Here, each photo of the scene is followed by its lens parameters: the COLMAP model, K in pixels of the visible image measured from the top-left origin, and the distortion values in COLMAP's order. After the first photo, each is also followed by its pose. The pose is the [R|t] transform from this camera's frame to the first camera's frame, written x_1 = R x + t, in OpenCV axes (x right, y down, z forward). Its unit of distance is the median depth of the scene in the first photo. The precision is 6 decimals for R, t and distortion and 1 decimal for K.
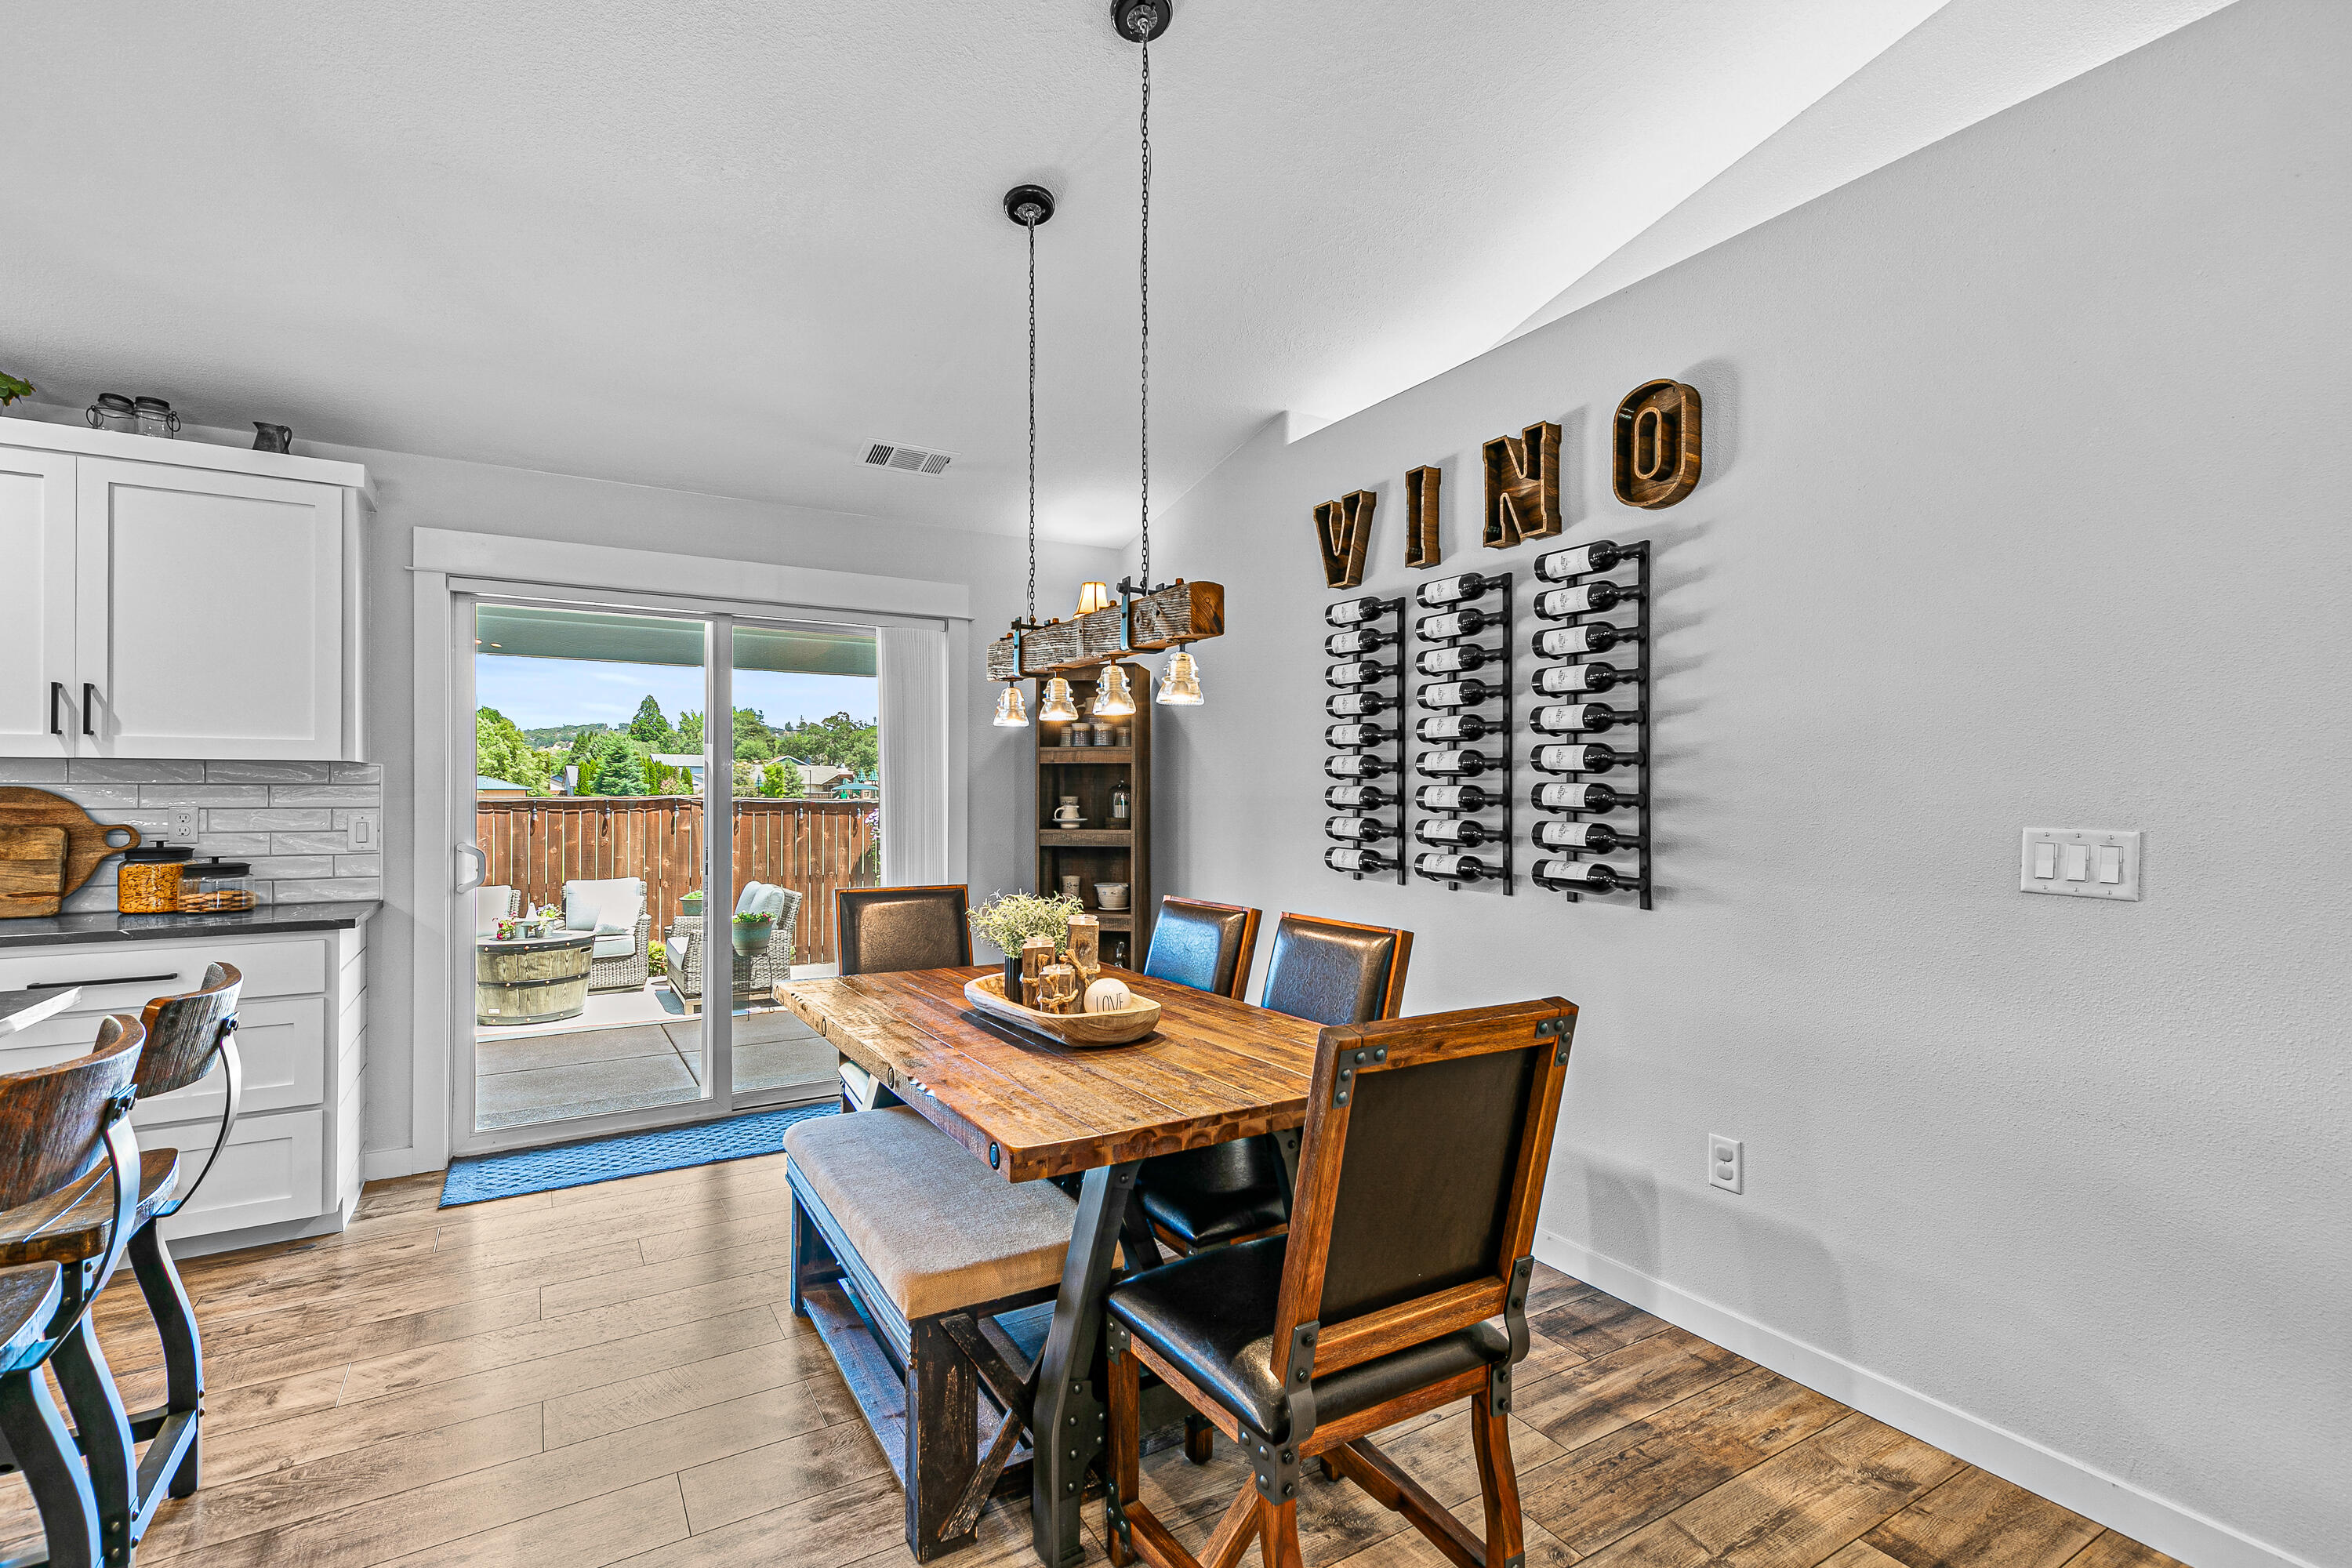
lens RADIAL K [[1093.0, 0, 1179.1], [0, 1093.0, 784.8], [0, 0, 1]] dist [0.009743, 0.000273]
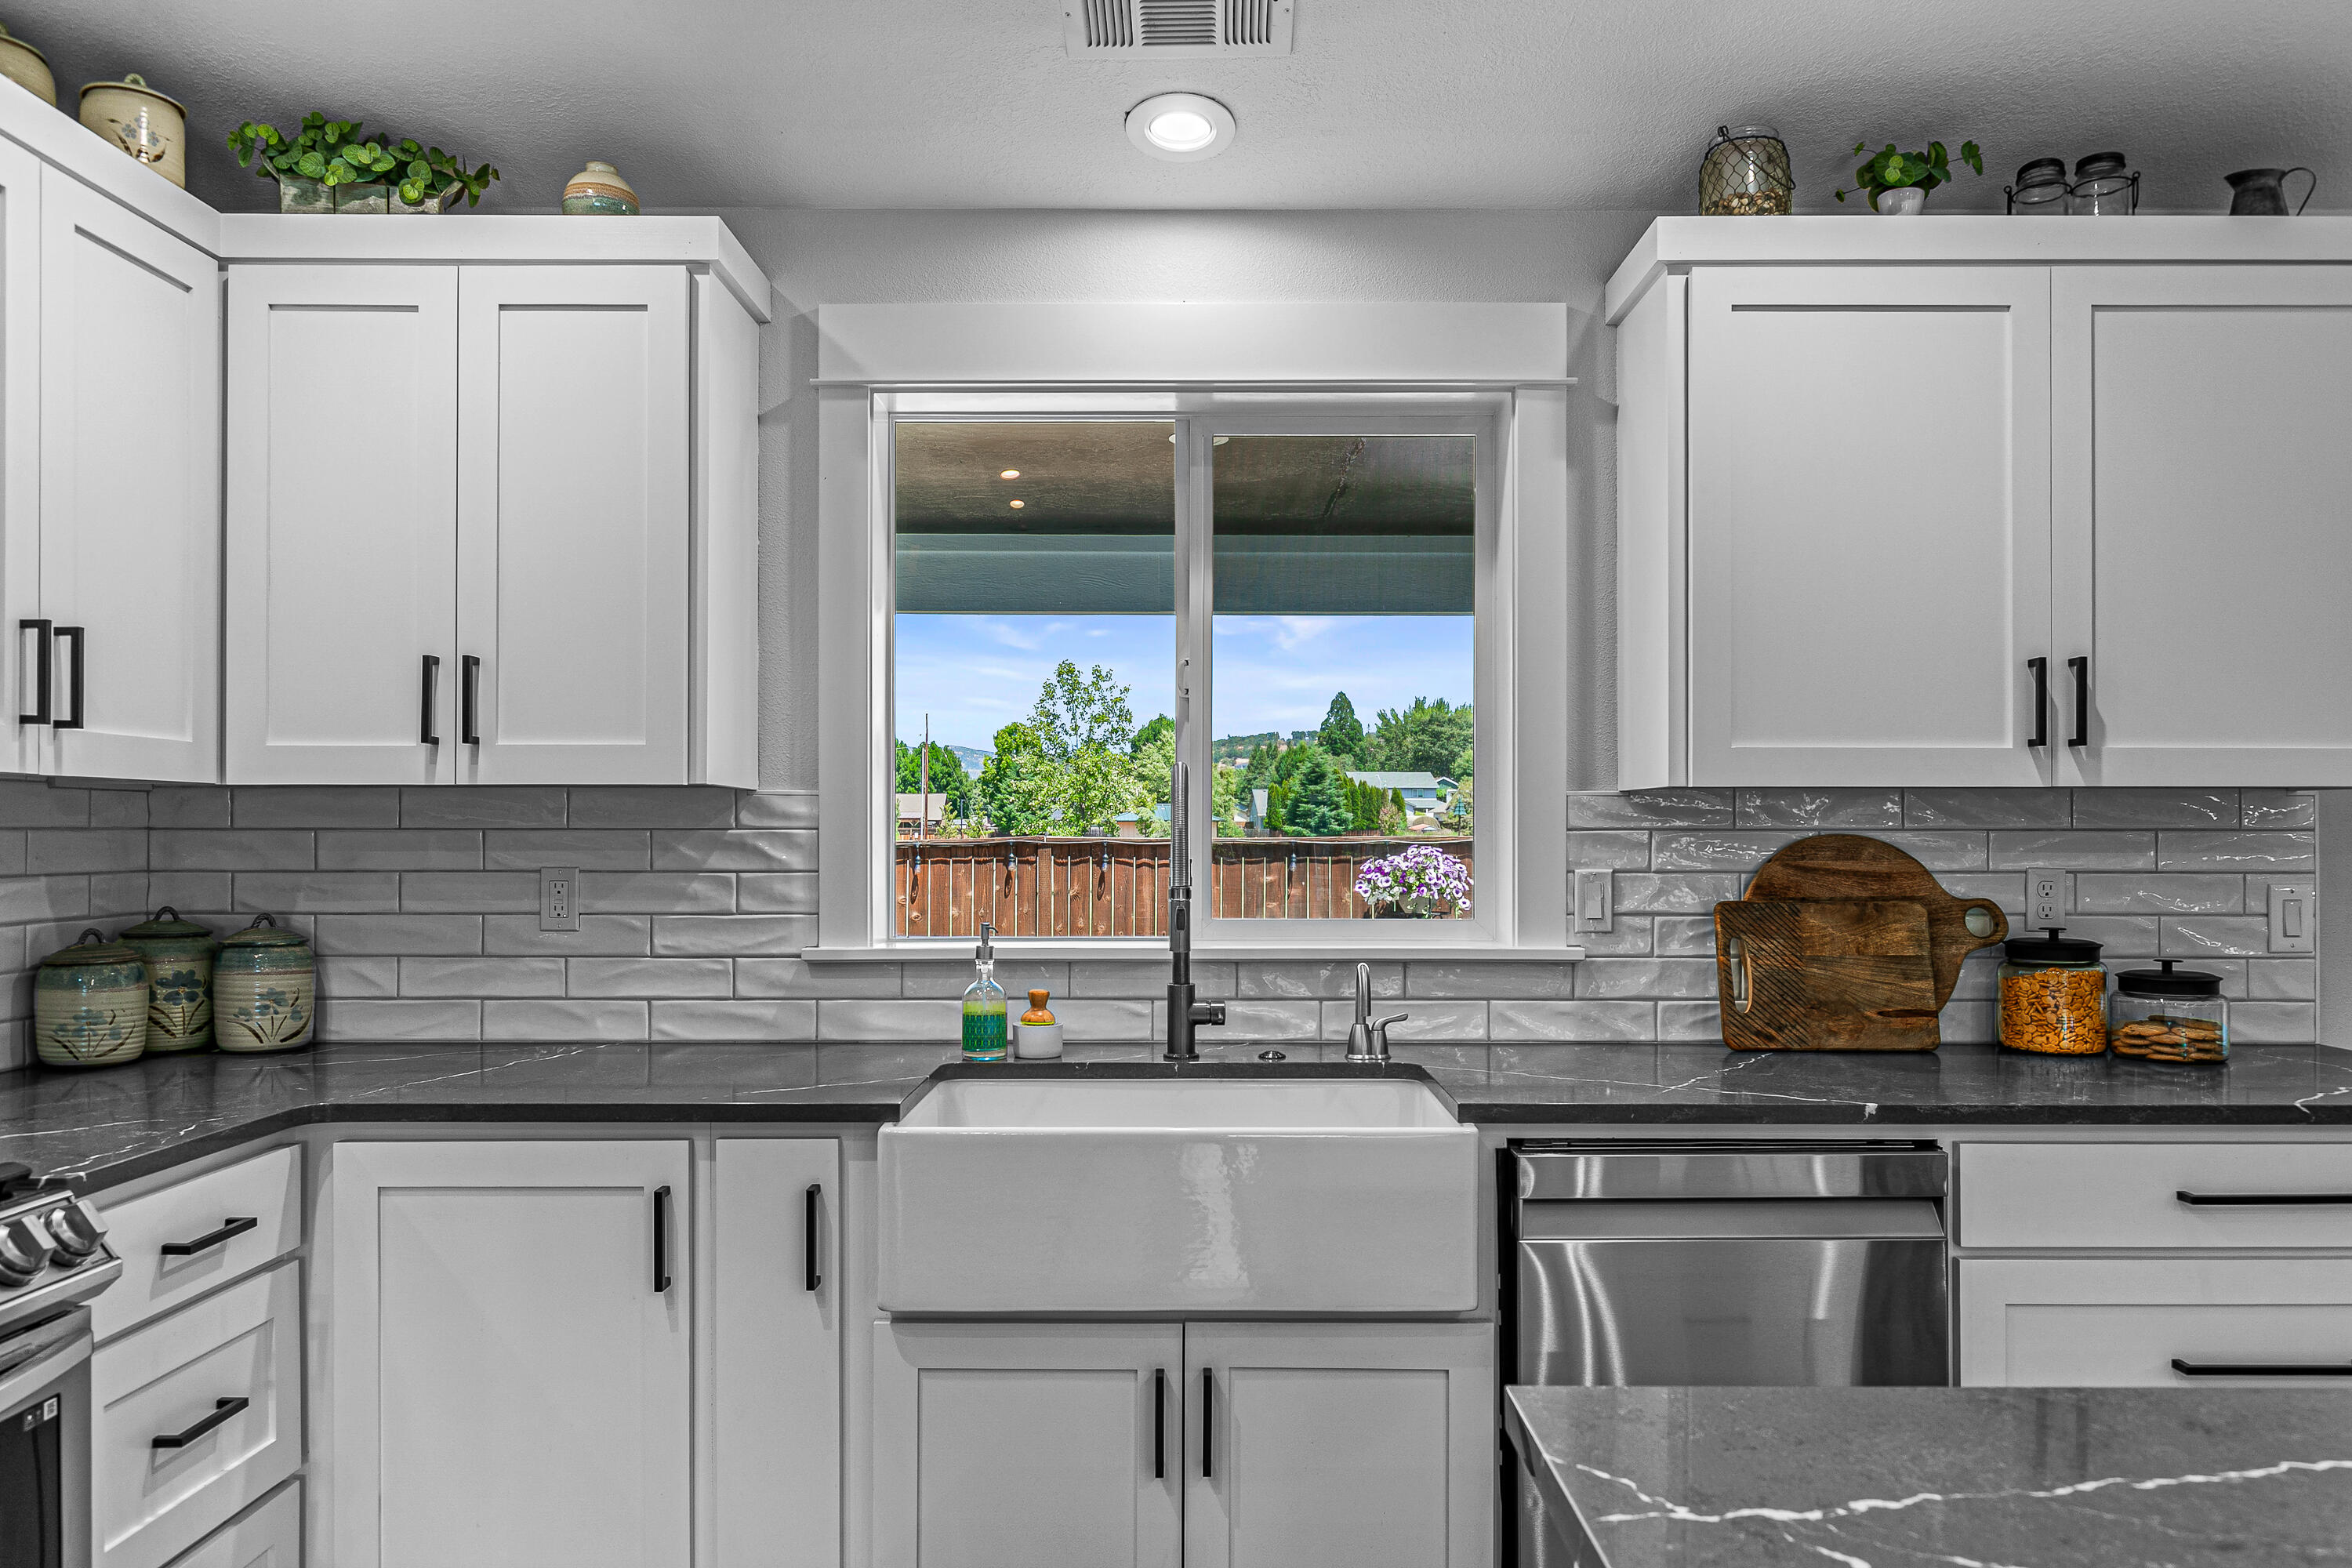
lens RADIAL K [[1619.3, 0, 1192.0], [0, 1619.3, 831.9], [0, 0, 1]] dist [0.000516, -0.000863]
pose [[0.861162, 0.003327, -0.508319, -0.800226], [0.002705, 0.999934, 0.011126, -0.009327], [0.508323, -0.010957, 0.861097, 0.039122]]
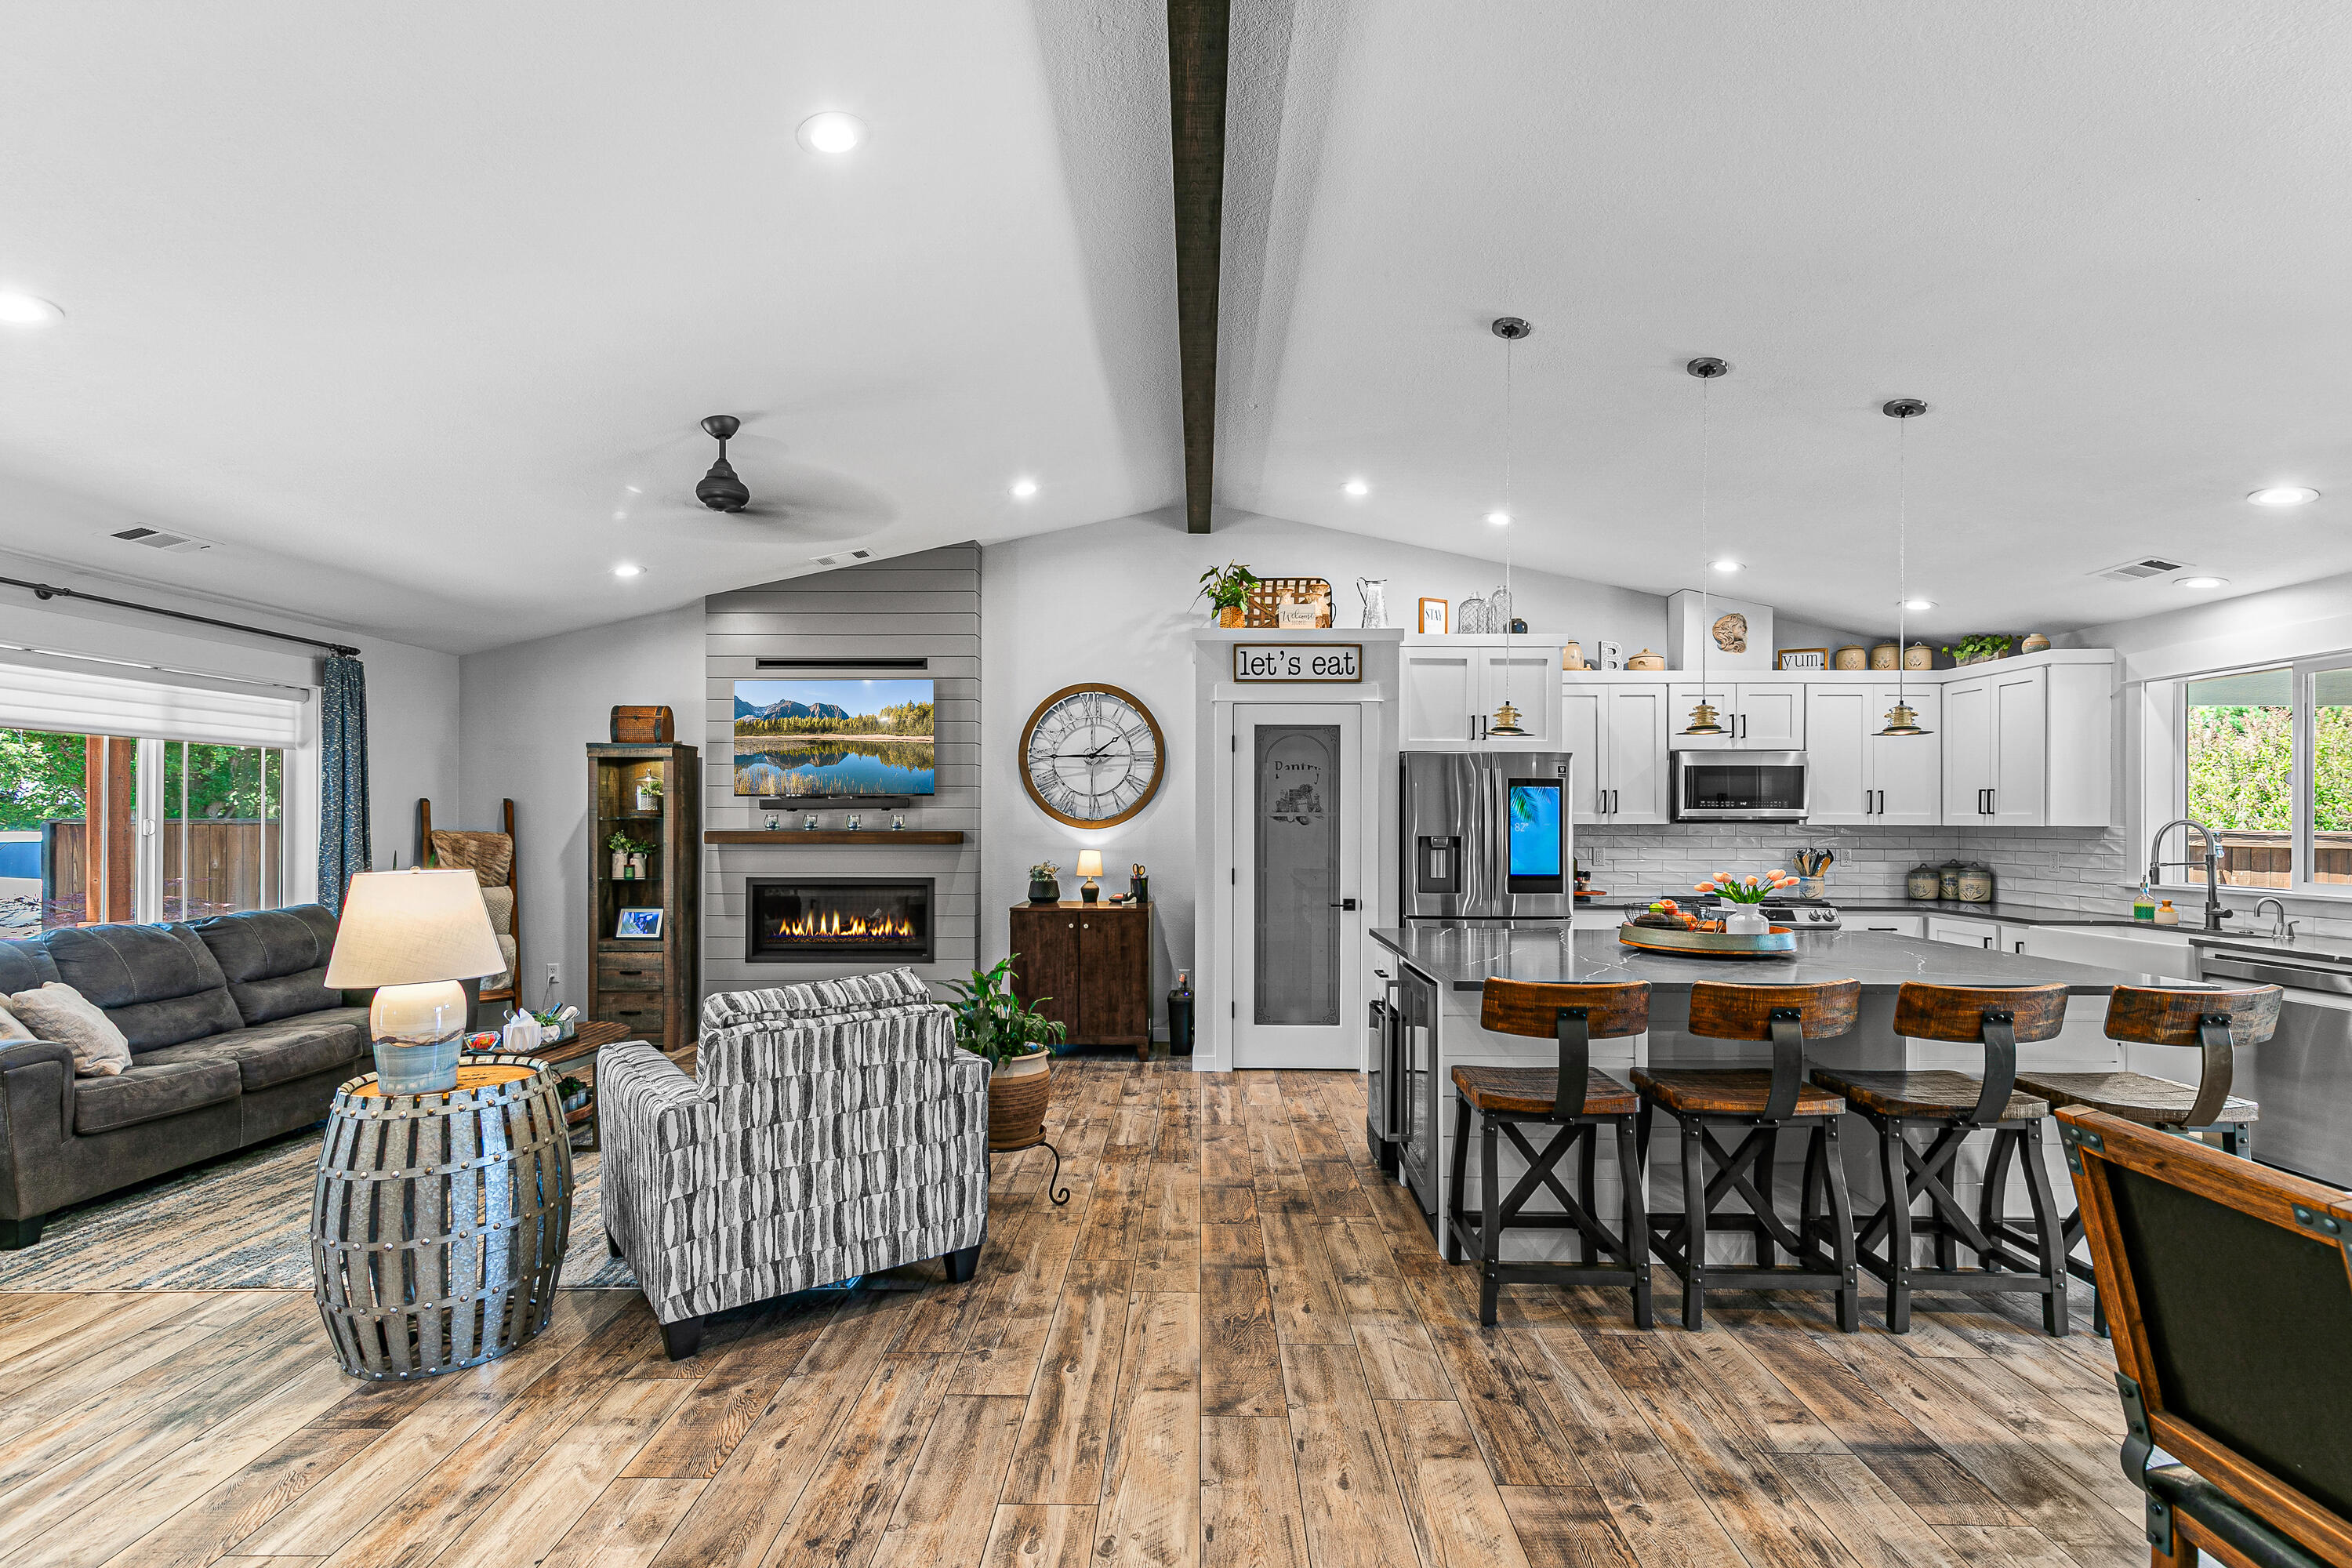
lens RADIAL K [[1093.0, 0, 1171.5], [0, 1093.0, 812.1], [0, 0, 1]] dist [0.009743, 0.000273]
pose [[-0.517003, -0.004532, -0.855971, 0.619074], [0.007603, 0.999922, -0.009886, -0.036438], [0.855950, -0.011619, -0.516929, 0.281796]]
